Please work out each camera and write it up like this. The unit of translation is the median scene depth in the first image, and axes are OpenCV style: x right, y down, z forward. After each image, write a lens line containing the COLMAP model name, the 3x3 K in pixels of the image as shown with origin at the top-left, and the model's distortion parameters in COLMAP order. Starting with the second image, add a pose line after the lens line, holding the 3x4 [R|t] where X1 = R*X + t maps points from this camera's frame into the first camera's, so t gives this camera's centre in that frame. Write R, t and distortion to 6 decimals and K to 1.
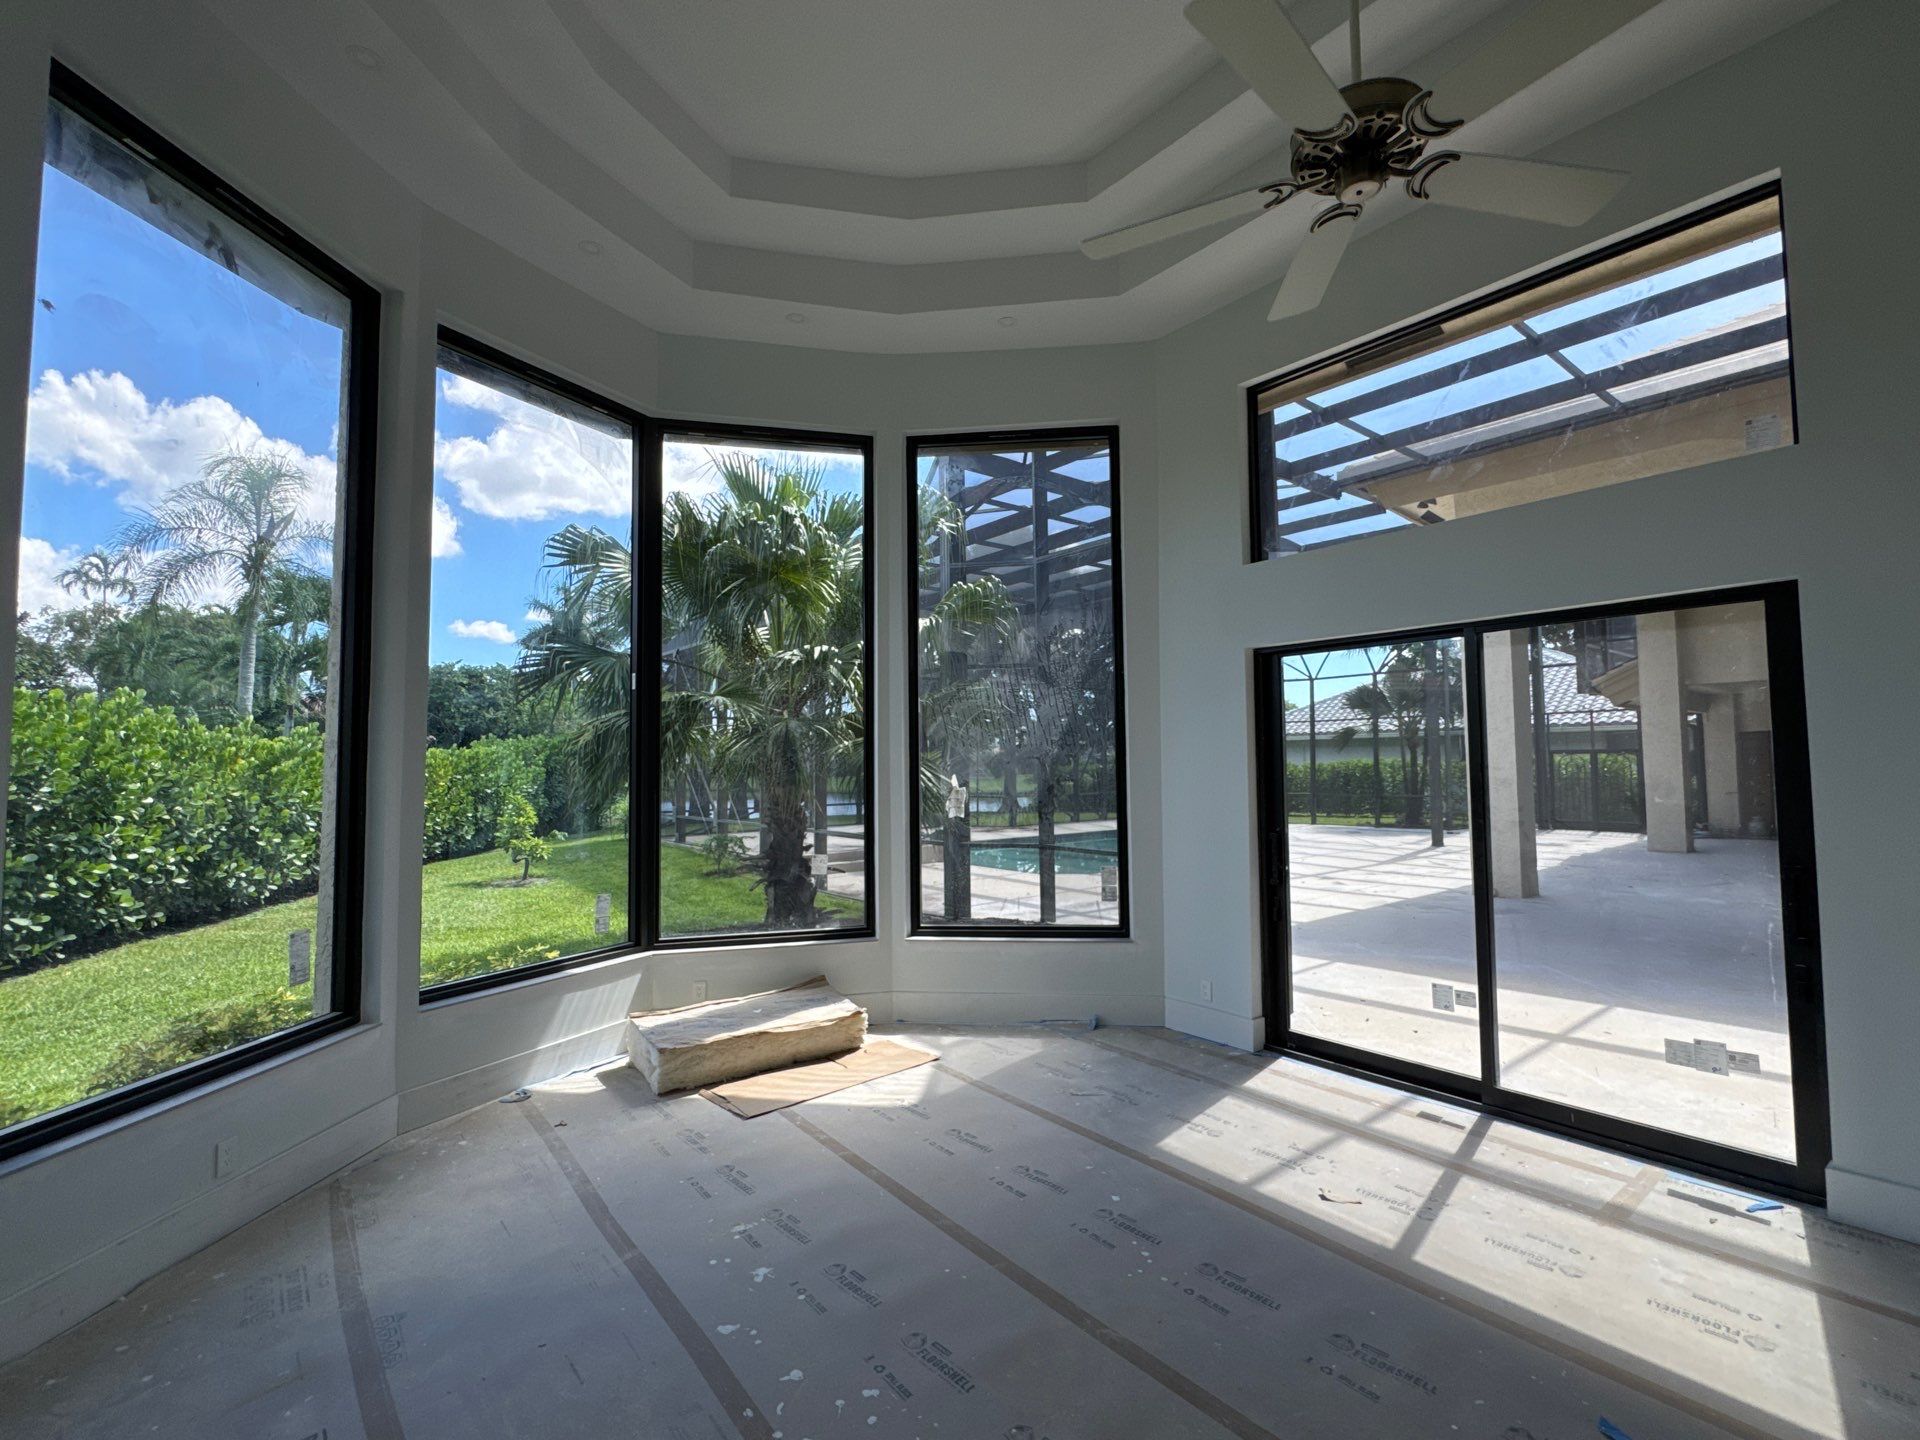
lens RADIAL K [[879.4, 0, 960.0], [0, 879.4, 720.0], [0, 0, 1]] dist [0.000791, -0.000065]
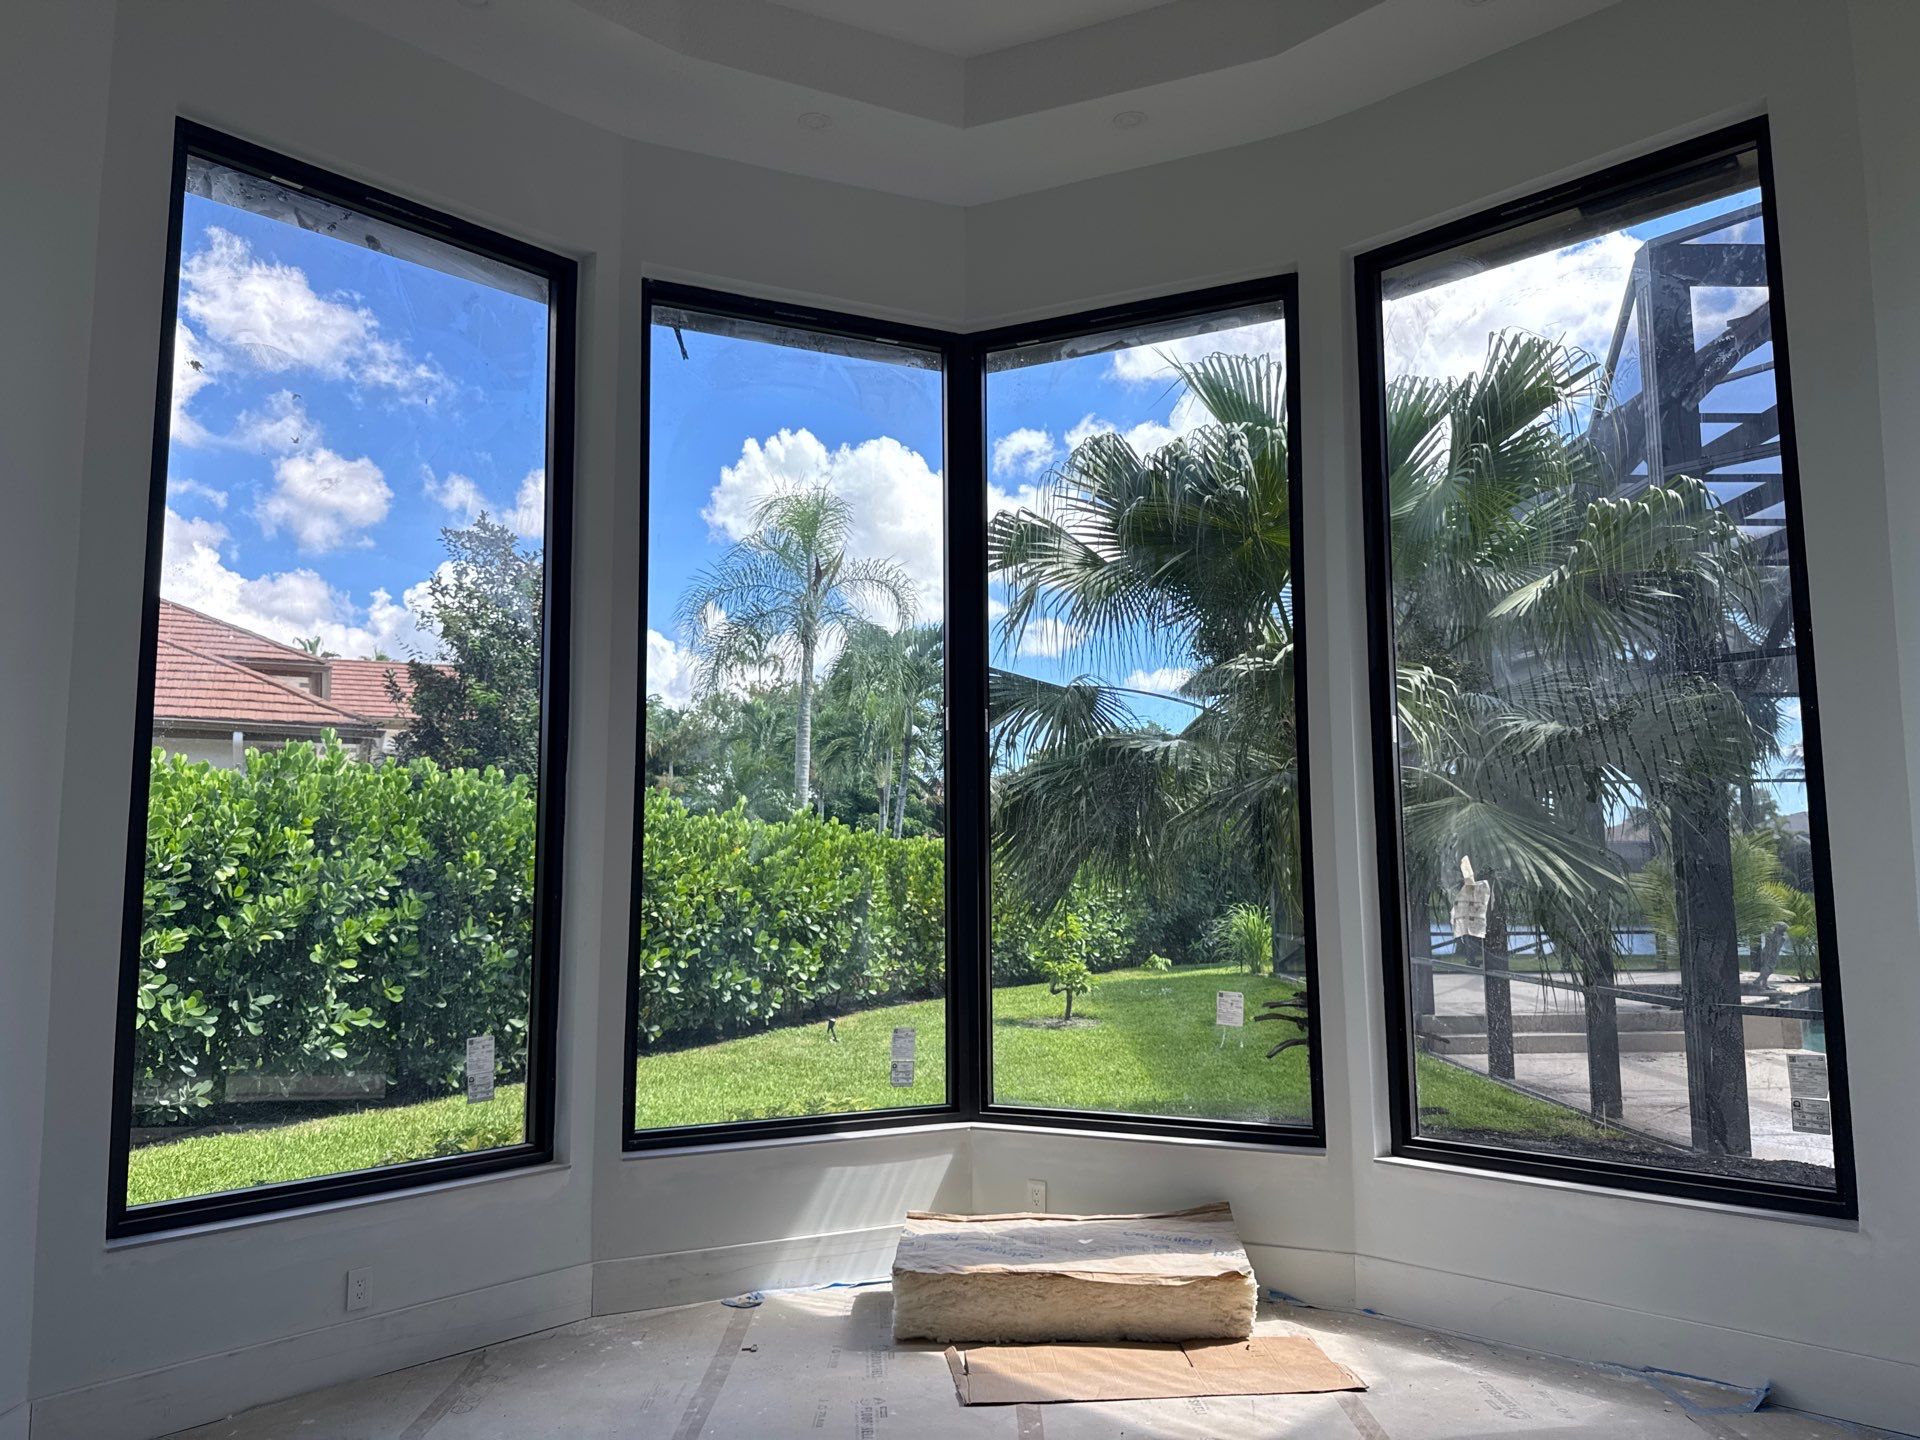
lens RADIAL K [[1368.3, 0, 960.0], [0, 1368.3, 720.0], [0, 0, 1]] dist [0.036403, -0.050387]
pose [[0.786543, -0.065237, -0.614079, 0.310153], [0.030082, 0.997271, -0.067415, 0.031744], [0.616802, 0.034552, 0.786360, 0.182670]]
